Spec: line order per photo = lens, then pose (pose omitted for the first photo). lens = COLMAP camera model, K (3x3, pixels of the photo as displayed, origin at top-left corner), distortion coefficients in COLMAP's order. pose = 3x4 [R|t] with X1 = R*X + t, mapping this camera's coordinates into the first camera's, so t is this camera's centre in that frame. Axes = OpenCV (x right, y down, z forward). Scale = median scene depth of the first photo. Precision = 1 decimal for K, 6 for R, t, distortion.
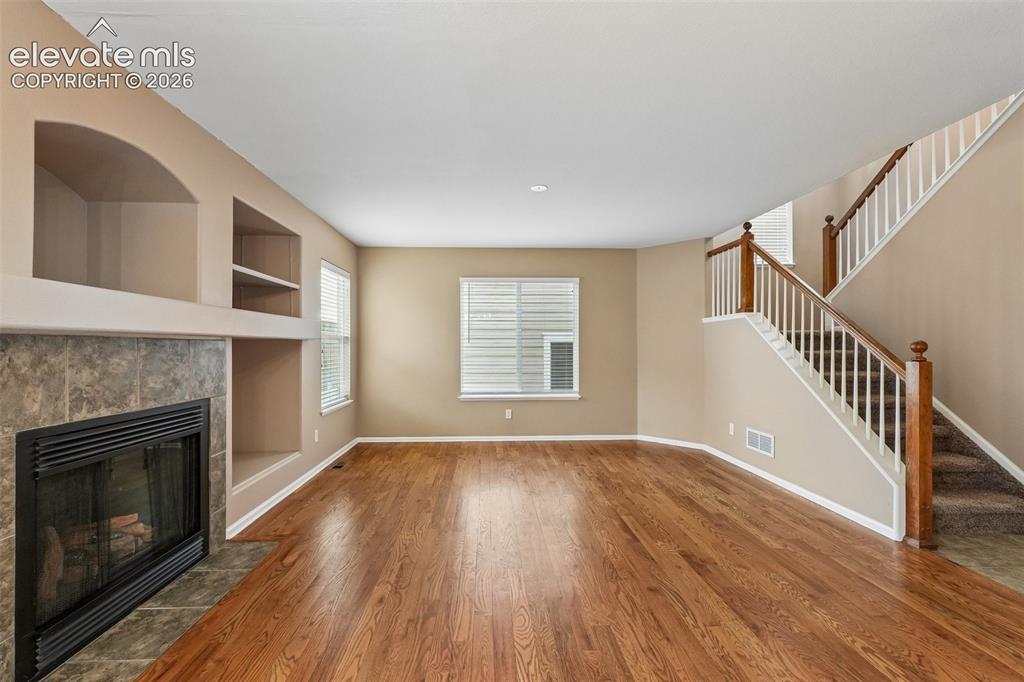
lens RADIAL K [[434.2, 0, 508.5], [0, 434.2, 345.8], [0, 0, 1]] dist [-0.002969, -0.000068]
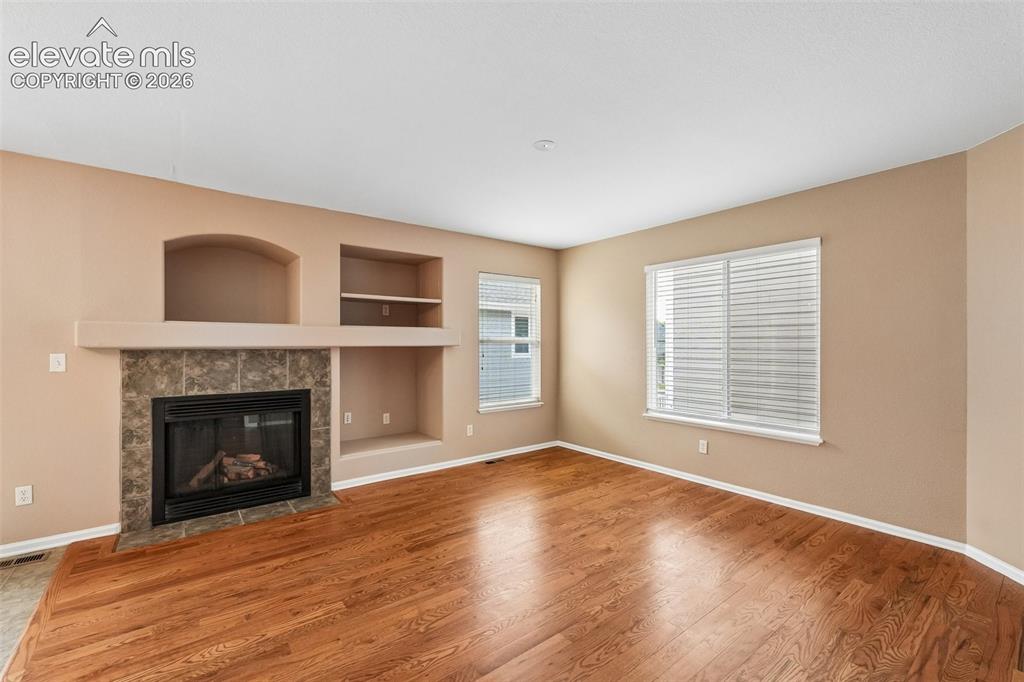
lens RADIAL K [[434.2, 0, 508.5], [0, 434.2, 345.8], [0, 0, 1]] dist [-0.002969, -0.000068]
pose [[0.570339, 0.003656, -0.821402, 0.879840], [0.001933, 0.999981, 0.005793, -0.031508], [0.821407, -0.004892, 0.570321, 0.709299]]
